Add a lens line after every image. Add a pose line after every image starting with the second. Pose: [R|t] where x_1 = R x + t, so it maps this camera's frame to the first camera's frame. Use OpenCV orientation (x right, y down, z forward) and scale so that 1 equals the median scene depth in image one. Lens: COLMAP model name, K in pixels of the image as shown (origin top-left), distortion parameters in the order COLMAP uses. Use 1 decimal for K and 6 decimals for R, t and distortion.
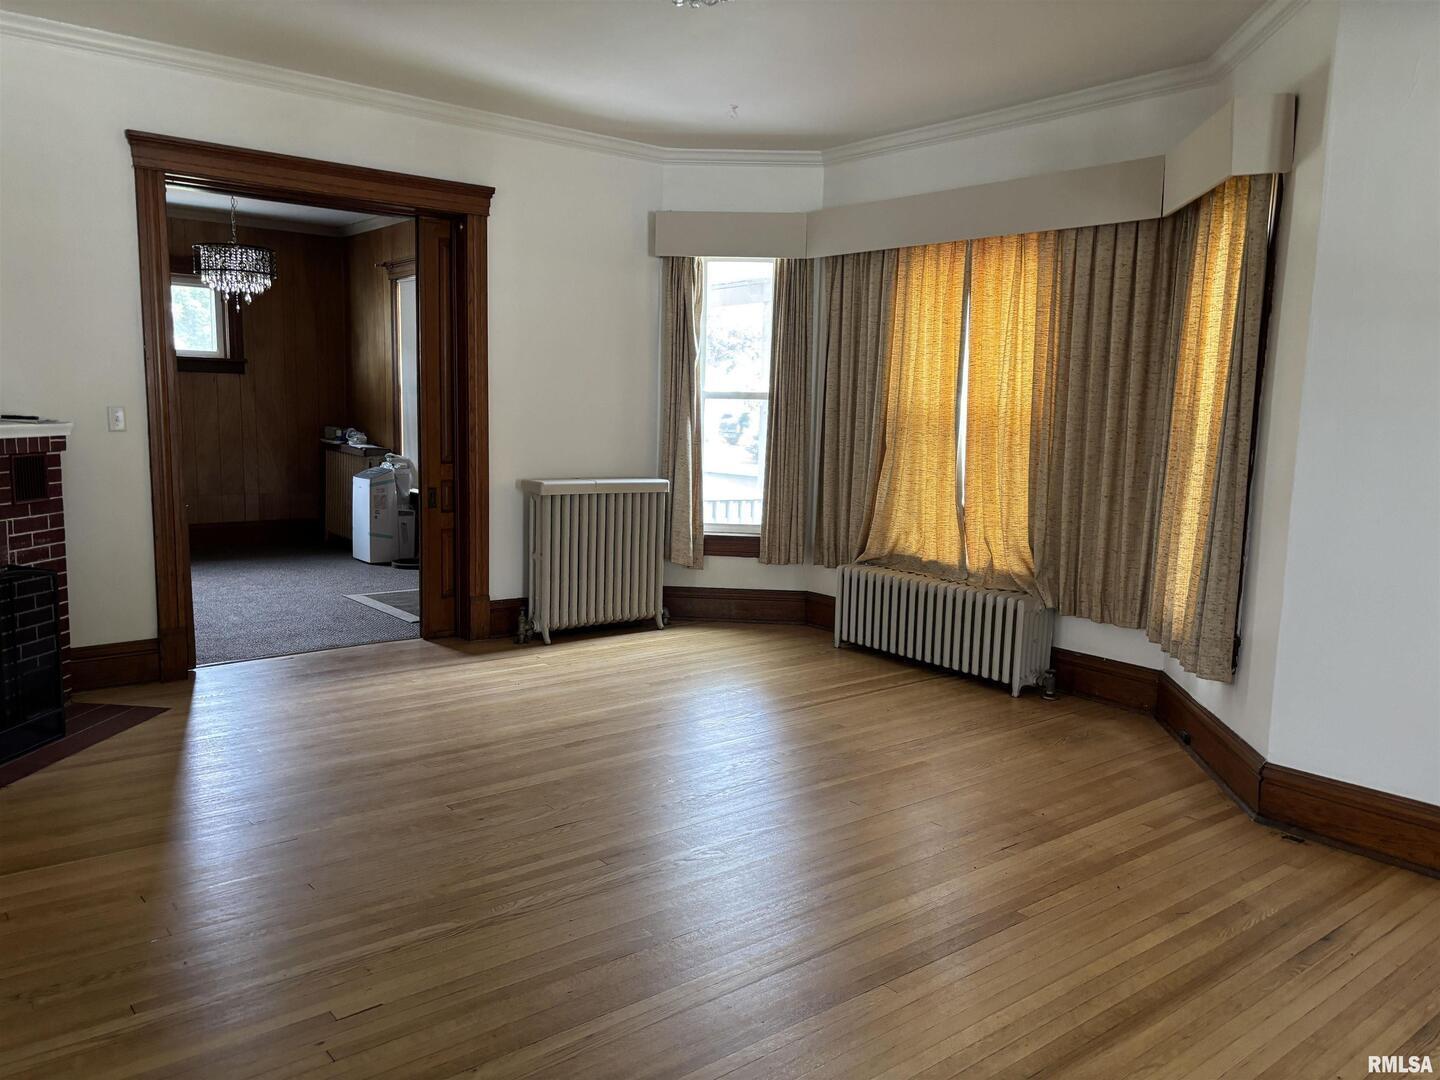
lens RADIAL K [[1093.3, 0, 720.0], [0, 1093.3, 540.0], [0, 0, 1]] dist [0.093900, -0.127059]
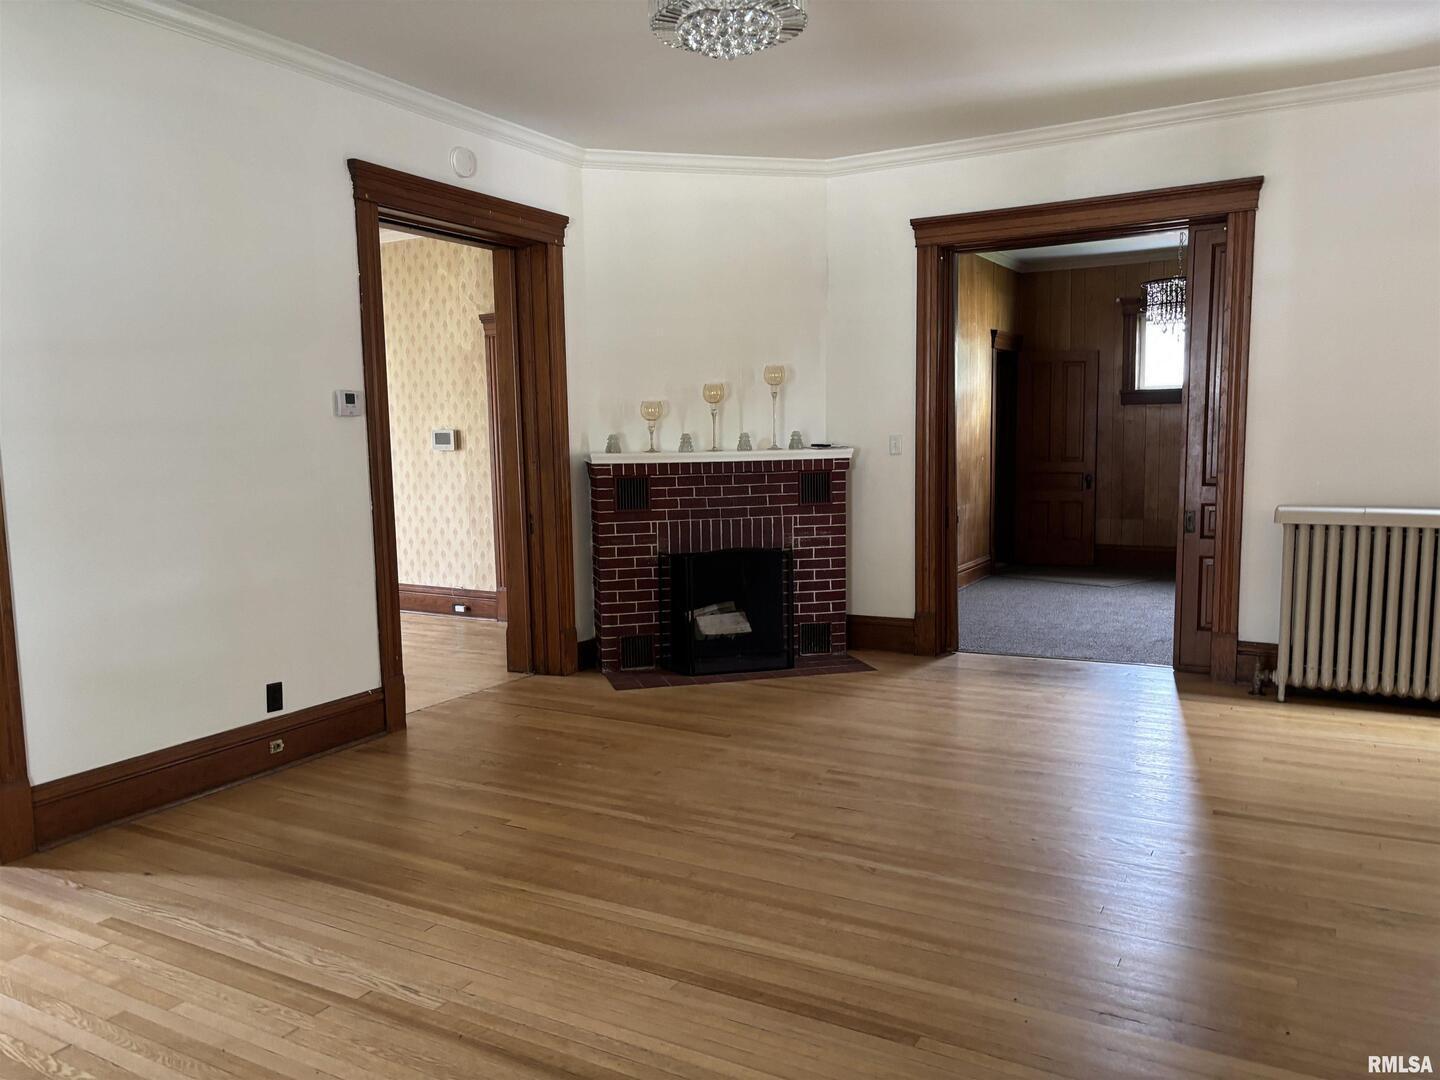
lens RADIAL K [[1093.3, 0, 720.0], [0, 1093.3, 540.0], [0, 0, 1]] dist [0.093900, -0.127059]
pose [[0.363156, 0.057246, -0.929968, 0.593030], [-0.092723, 0.995376, 0.025064, -0.011853], [0.927103, 0.077127, 0.366784, 0.356199]]
